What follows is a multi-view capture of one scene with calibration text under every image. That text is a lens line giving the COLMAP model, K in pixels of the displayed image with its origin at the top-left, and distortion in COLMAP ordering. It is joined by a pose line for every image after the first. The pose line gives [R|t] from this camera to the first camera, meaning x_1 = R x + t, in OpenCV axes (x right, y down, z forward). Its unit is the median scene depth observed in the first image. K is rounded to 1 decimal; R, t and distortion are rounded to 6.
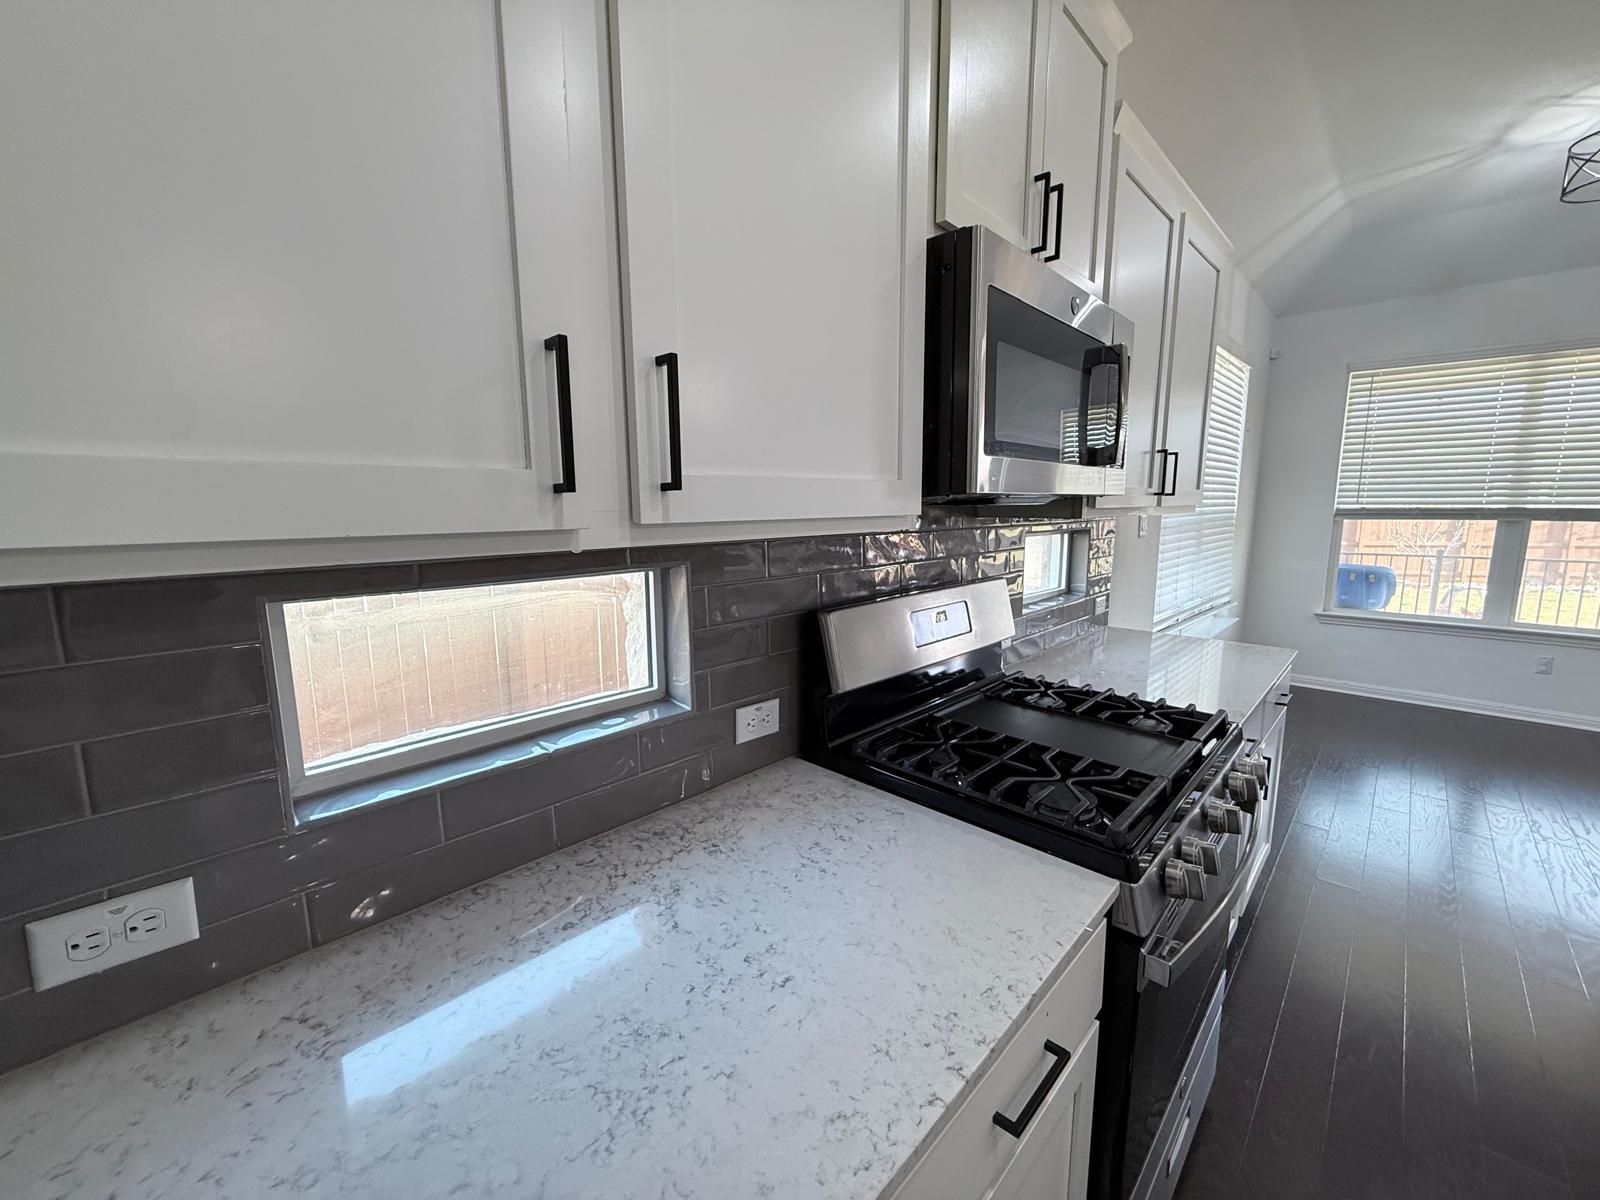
lens RADIAL K [[637.7, 0, 800.0], [0, 637.7, 600.0], [0, 0, 1]] dist [0.000620, 0.000063]
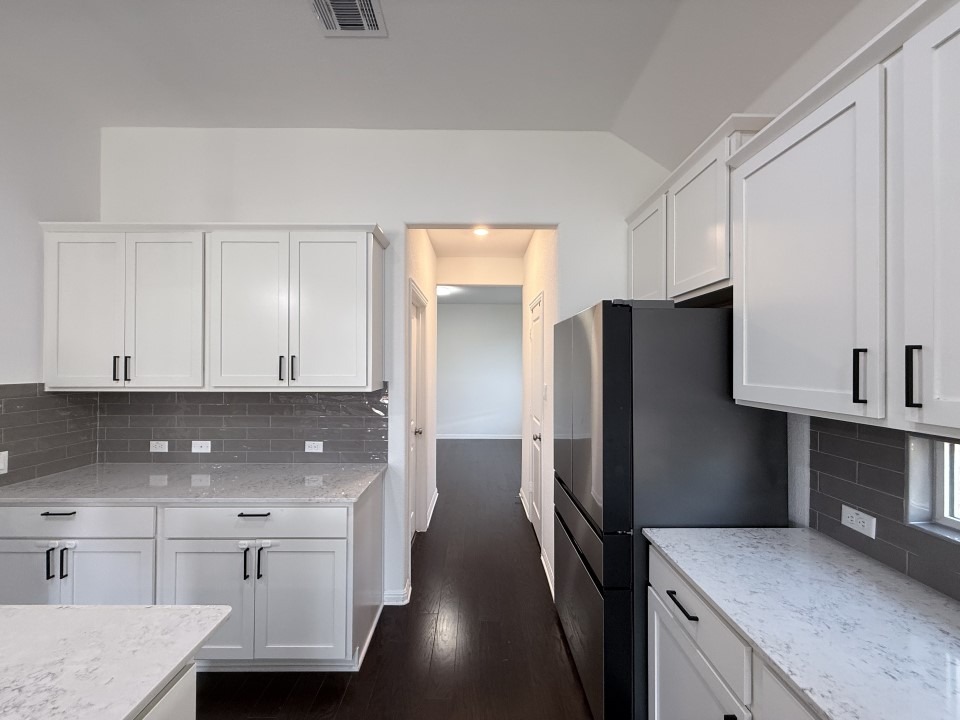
lens RADIAL K [[382.6, 0, 480.0], [0, 382.6, 360.0], [0, 0, 1]] dist [0.000620, 0.000063]
pose [[-0.713947, -0.003234, -0.700192, 0.920467], [-0.109232, 0.988261, 0.106813, -0.165947], [0.691627, 0.152742, -0.705919, 0.474487]]
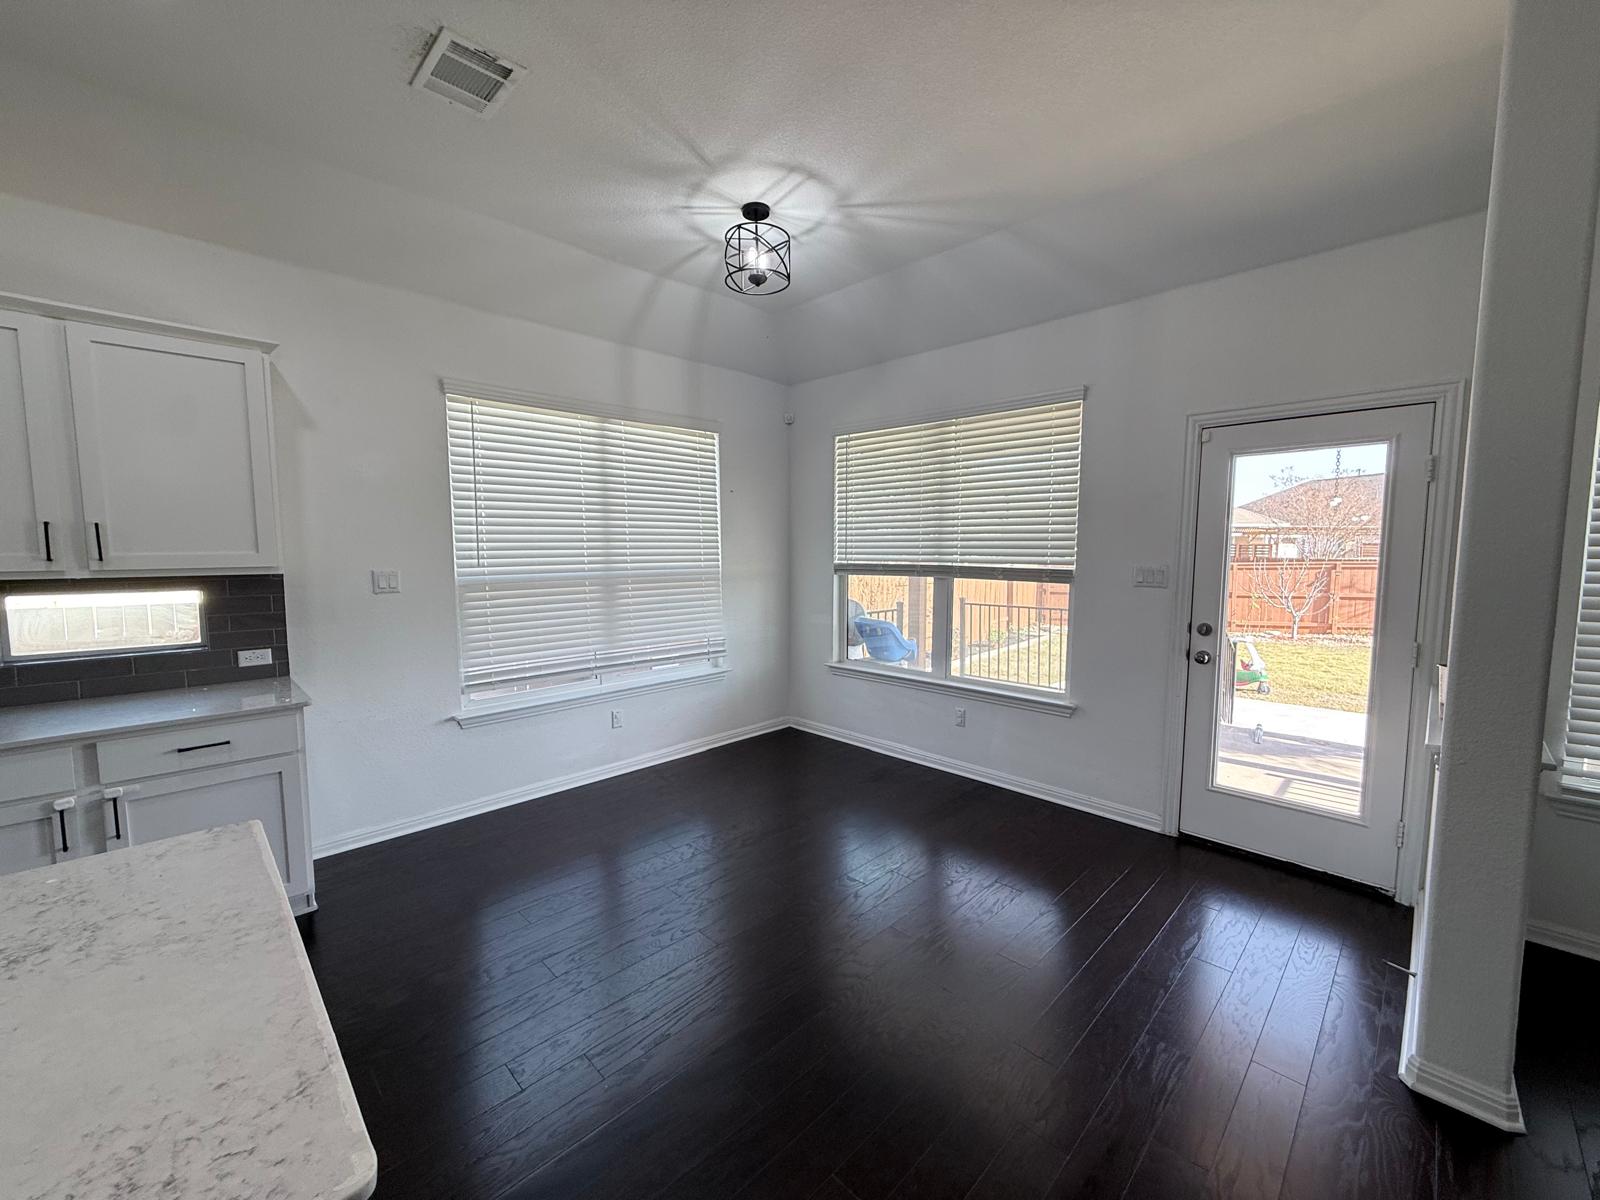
lens RADIAL K [[637.7, 0, 800.0], [0, 637.7, 600.0], [0, 0, 1]] dist [0.000620, 0.000063]
pose [[0.999745, 0.006155, -0.021732, 3.045031], [-0.007639, 0.997596, -0.068876, -0.046539], [0.021256, 0.069024, 0.997389, -0.149052]]
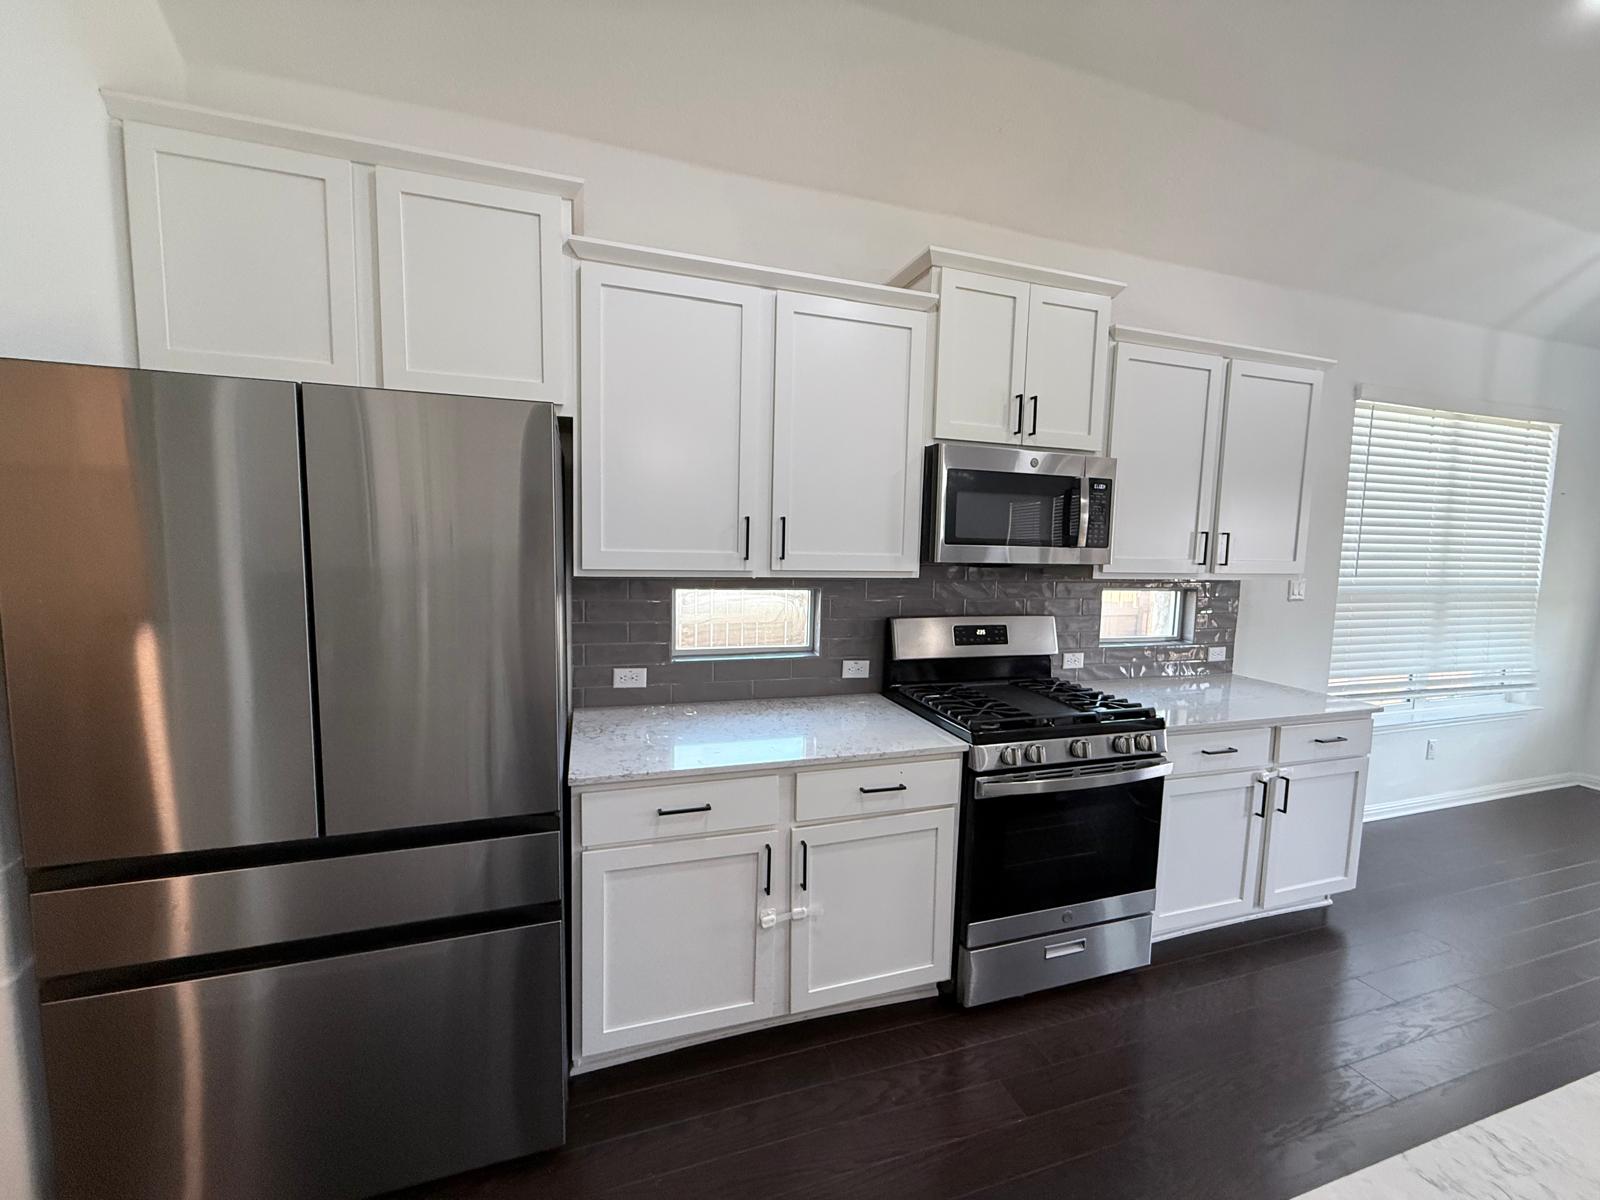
lens RADIAL K [[637.7, 0, 800.0], [0, 637.7, 600.0], [0, 0, 1]] dist [0.000620, 0.000063]
pose [[0.882124, 0.068944, -0.465944, 0.706868], [-0.099482, 0.994185, -0.041234, 0.074177], [0.460391, 0.082727, 0.883853, -0.884605]]
